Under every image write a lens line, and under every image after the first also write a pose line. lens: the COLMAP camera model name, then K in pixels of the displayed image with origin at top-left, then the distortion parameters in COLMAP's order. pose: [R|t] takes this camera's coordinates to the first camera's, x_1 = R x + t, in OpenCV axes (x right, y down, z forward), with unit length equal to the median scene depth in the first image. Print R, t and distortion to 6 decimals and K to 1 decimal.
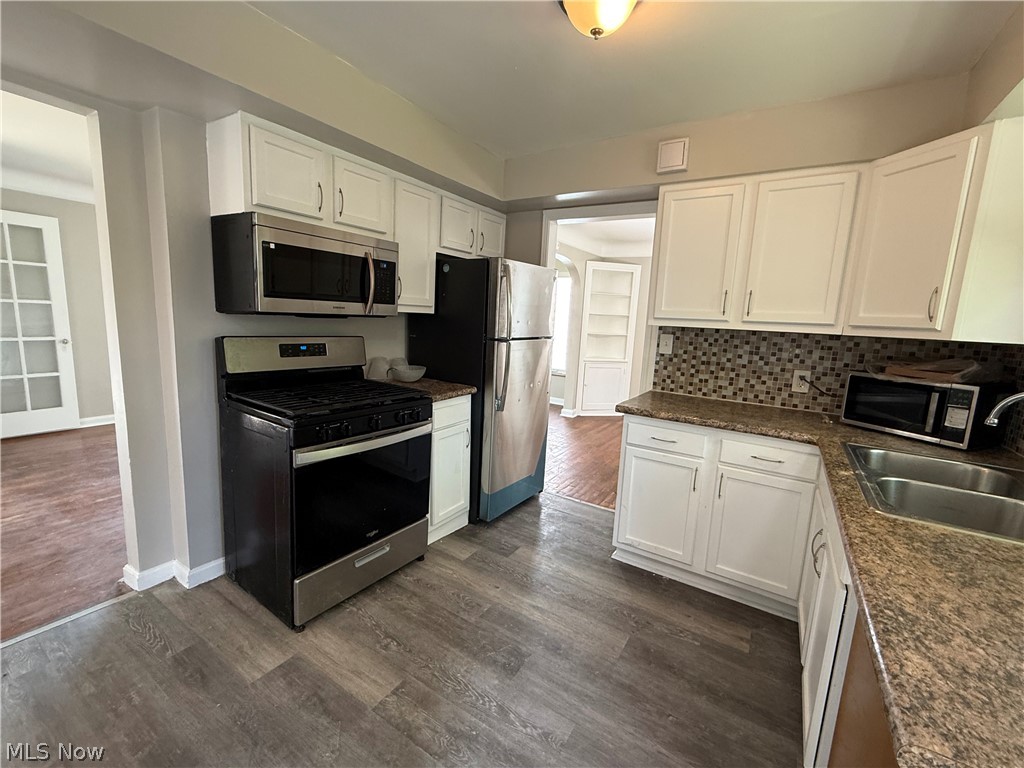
lens RADIAL K [[430.6, 0, 513.9], [0, 430.6, 381.9], [0, 0, 1]] dist [-0.001514, 0.000523]
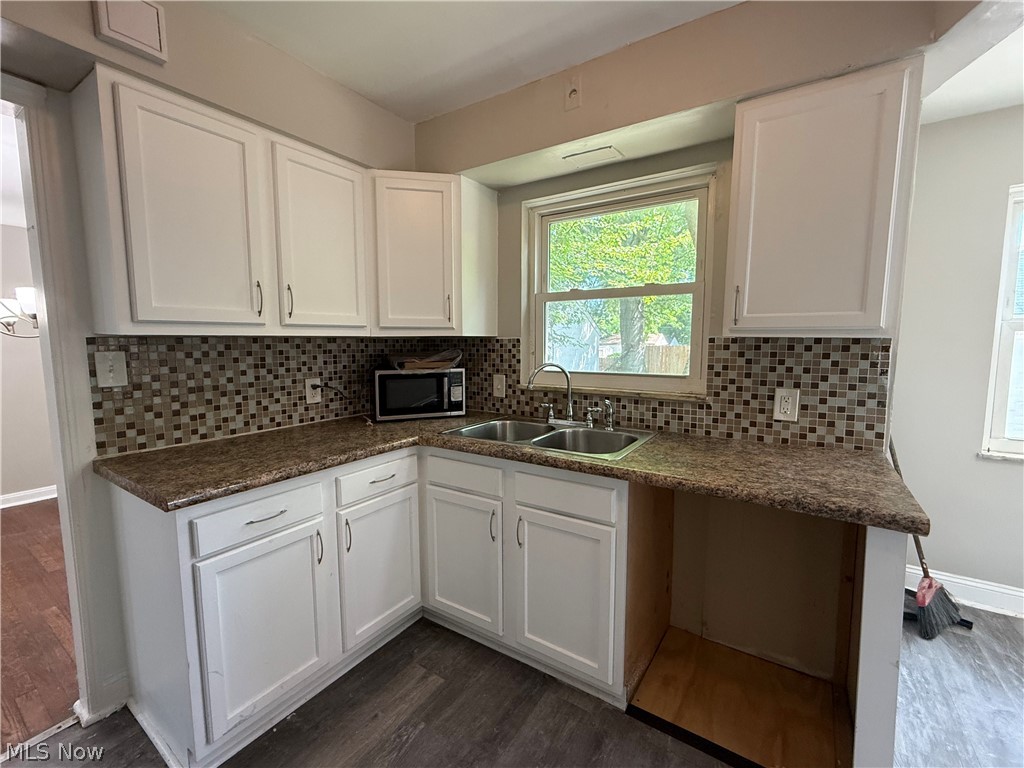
lens RADIAL K [[430.6, 0, 513.4], [0, 430.6, 384.0], [0, 0, 1]] dist [-0.001514, 0.000523]
pose [[0.023359, -0.148042, 0.988705, -0.200424], [0.155980, 0.977403, 0.142665, -0.075169], [-0.987484, 0.150886, 0.045923, 0.524806]]
